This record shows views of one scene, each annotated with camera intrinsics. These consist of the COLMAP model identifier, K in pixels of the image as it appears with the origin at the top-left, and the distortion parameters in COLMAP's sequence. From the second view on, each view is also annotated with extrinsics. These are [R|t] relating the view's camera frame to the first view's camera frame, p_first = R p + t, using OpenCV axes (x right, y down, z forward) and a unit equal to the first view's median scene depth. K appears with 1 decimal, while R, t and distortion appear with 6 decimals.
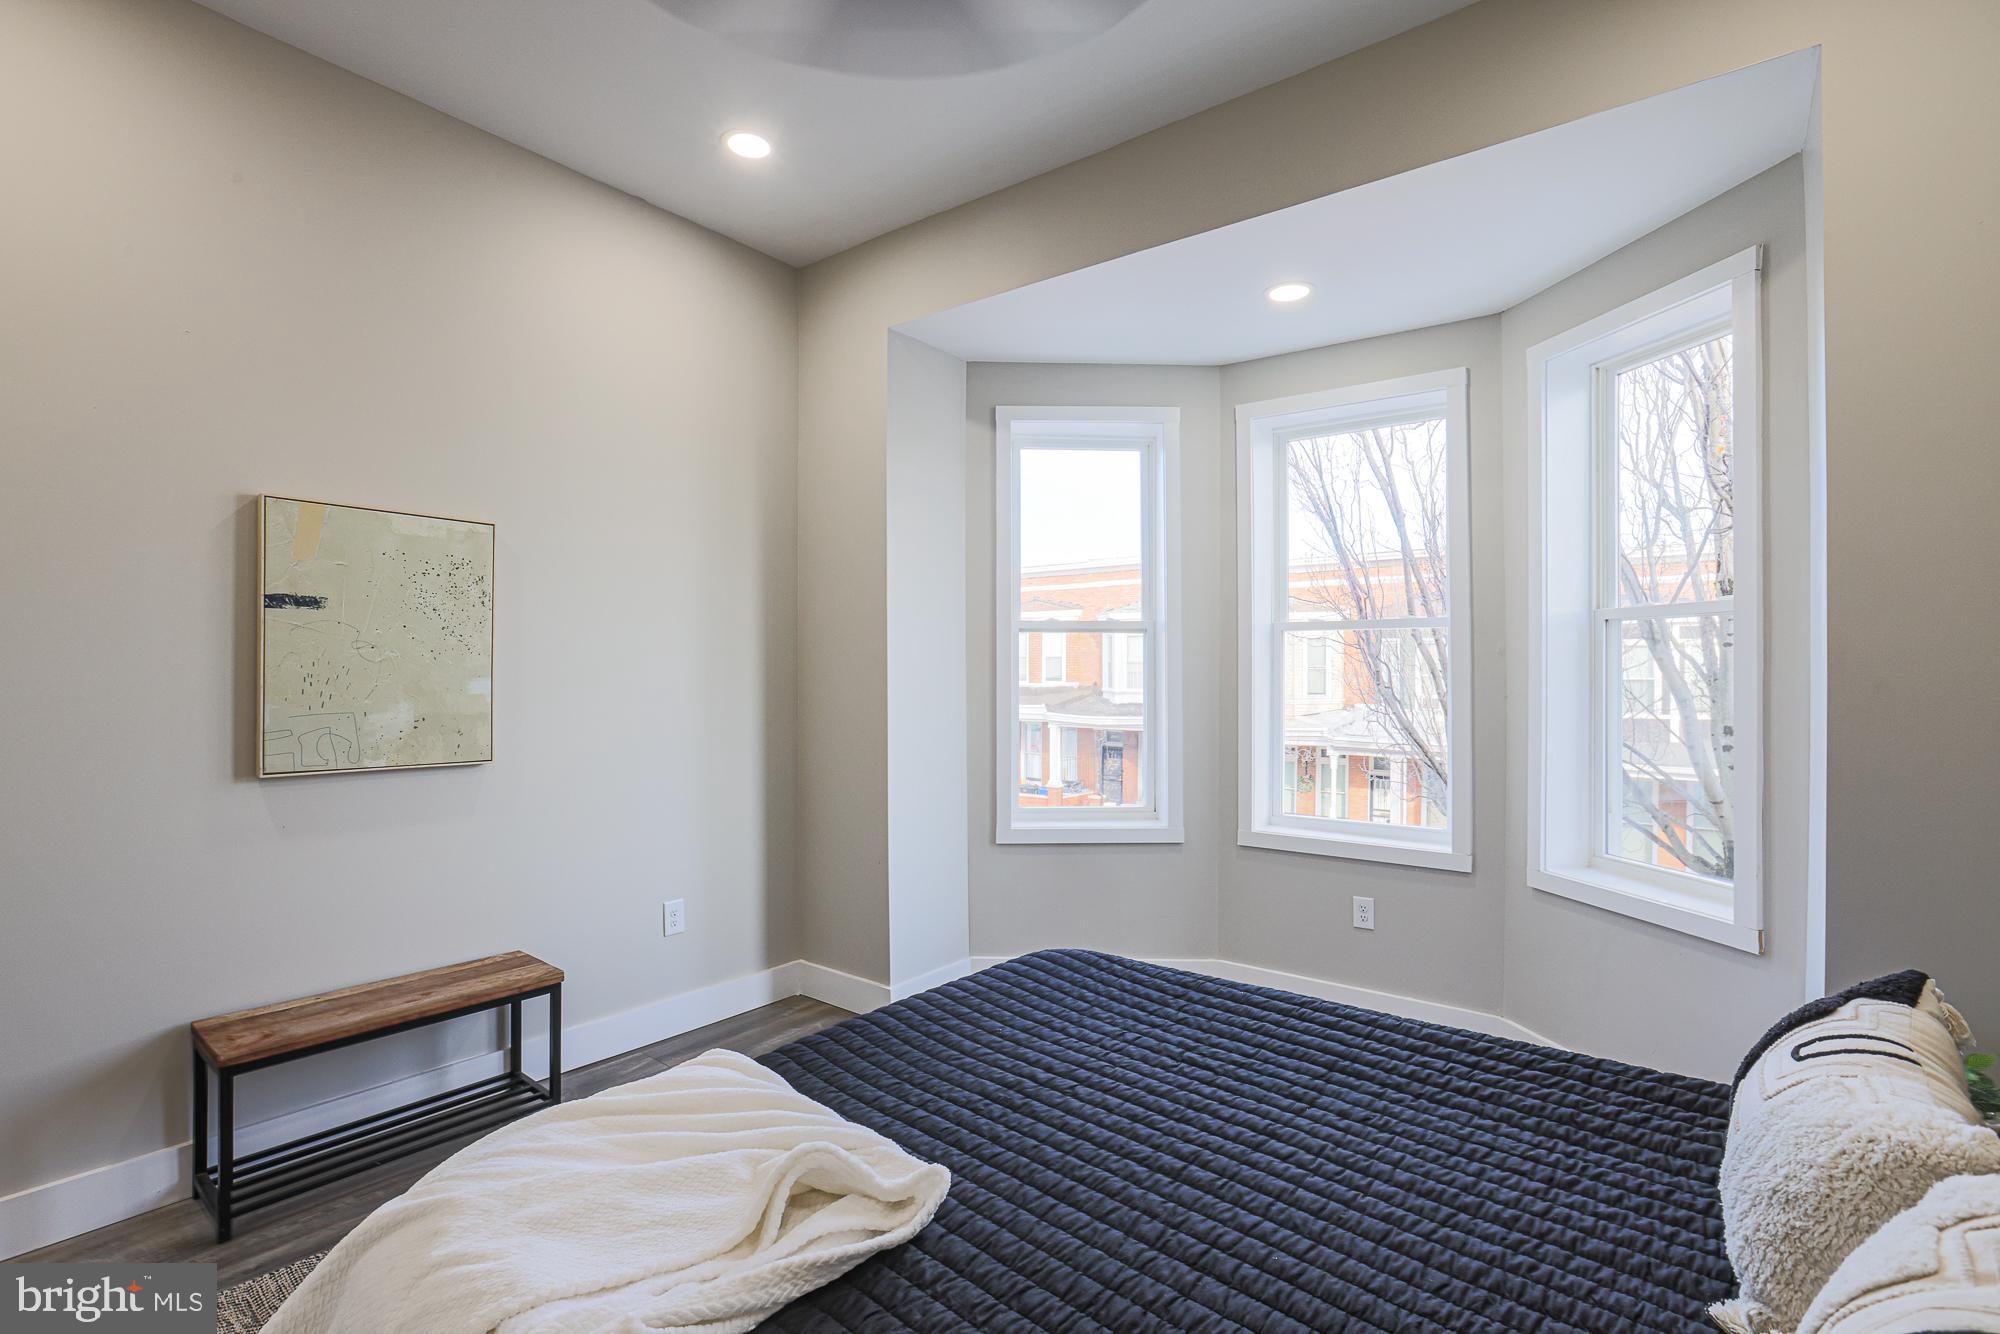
lens RADIAL K [[938.8, 0, 1012.3], [0, 938.8, 674.1], [0, 0, 1]] dist [-0.036202, 0.004397]
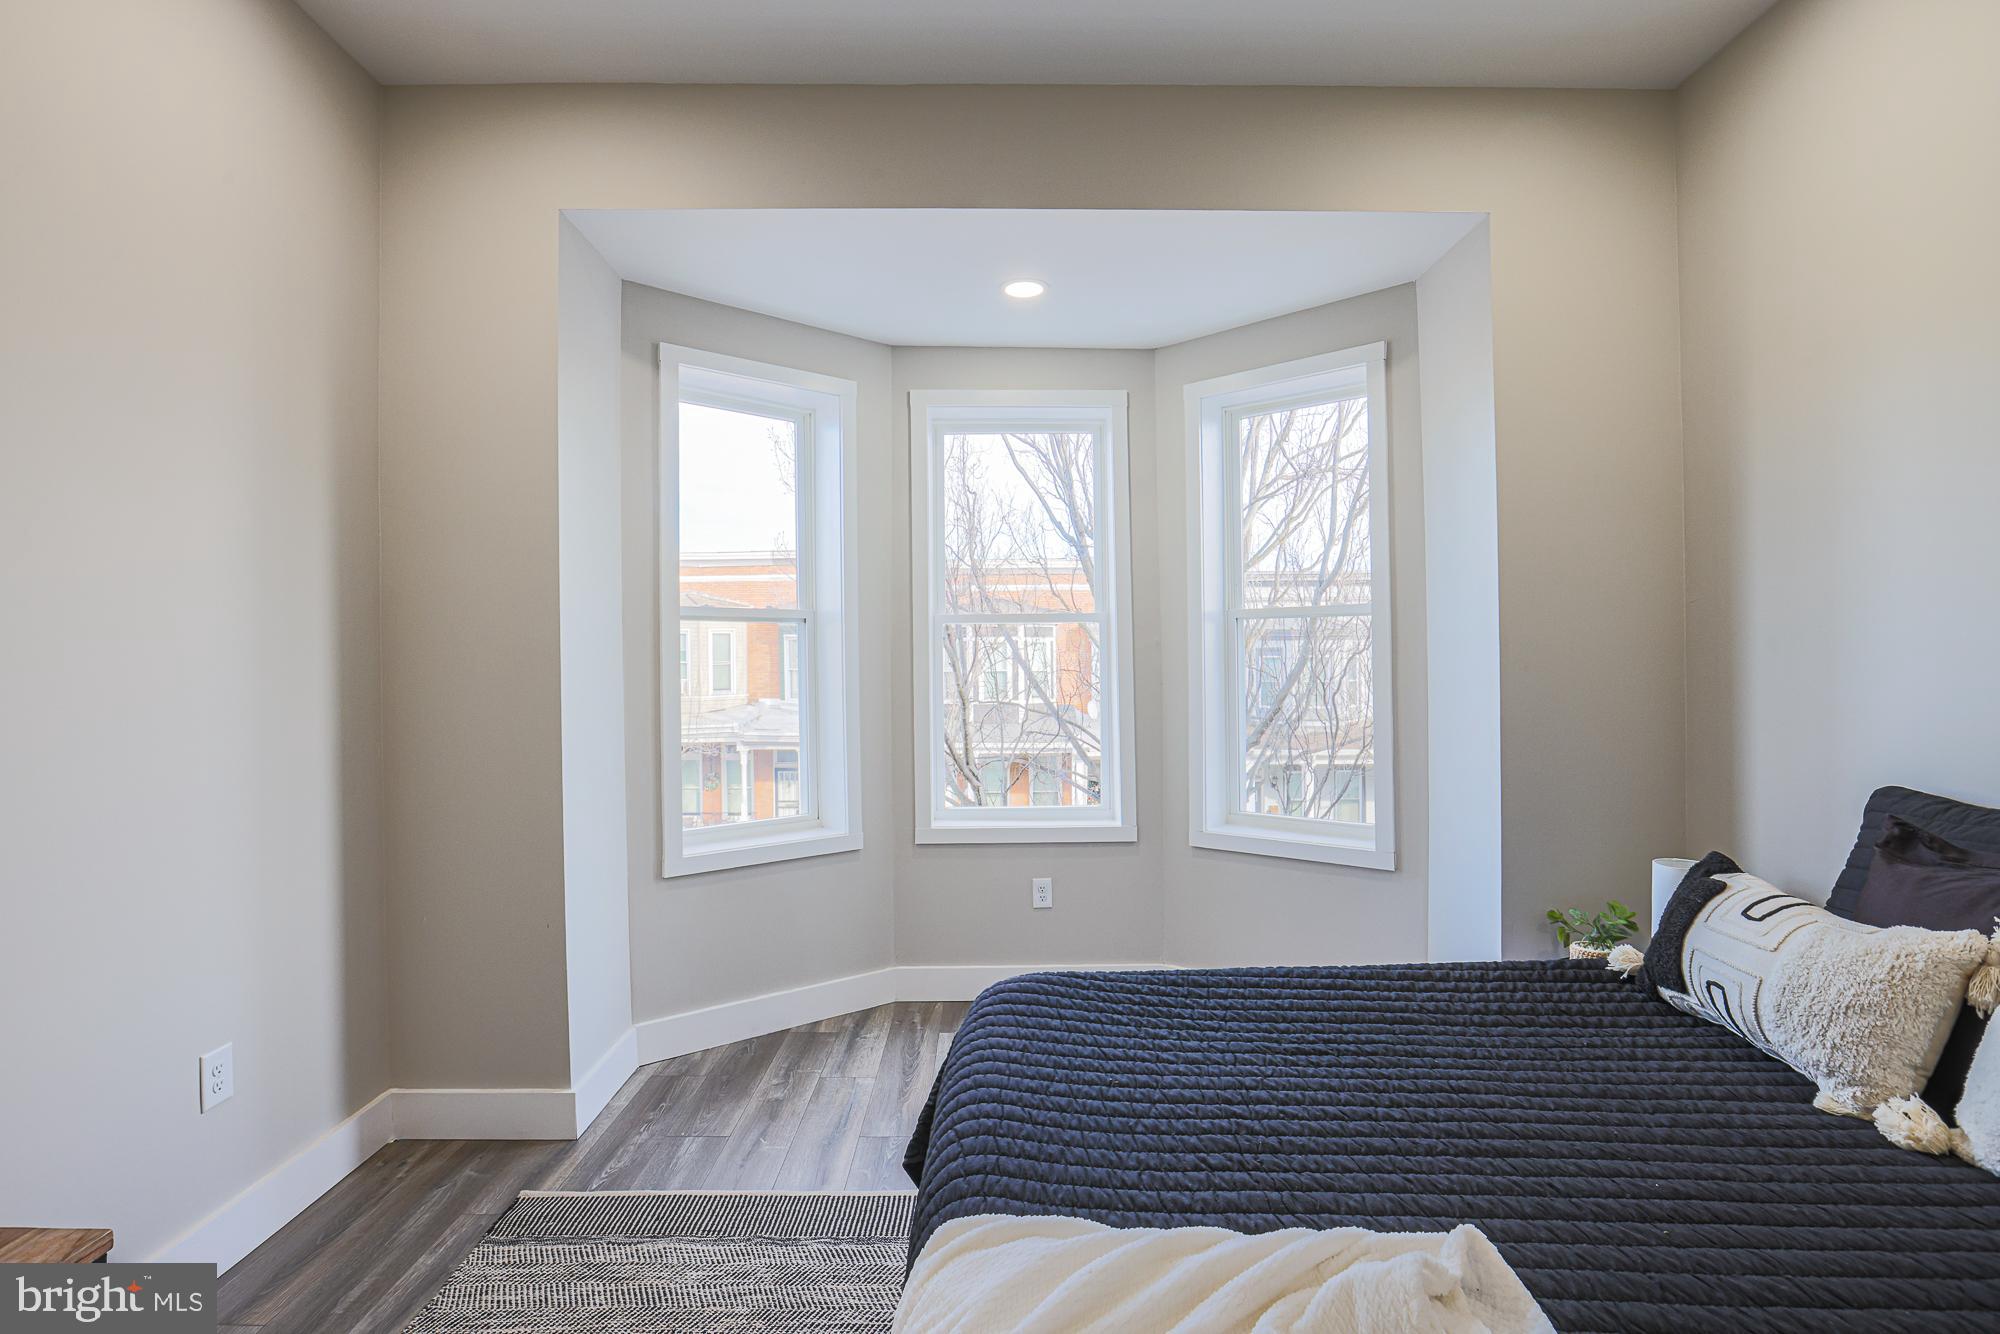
lens RADIAL K [[938.8, 0, 1005.8], [0, 938.8, 662.9], [0, 0, 1]] dist [-0.036202, 0.004397]
pose [[0.775033, -0.008028, 0.631869, -0.337200], [0.013061, 0.999909, -0.003317, -0.000496], [-0.631785, 0.010824, 0.775068, 0.210854]]
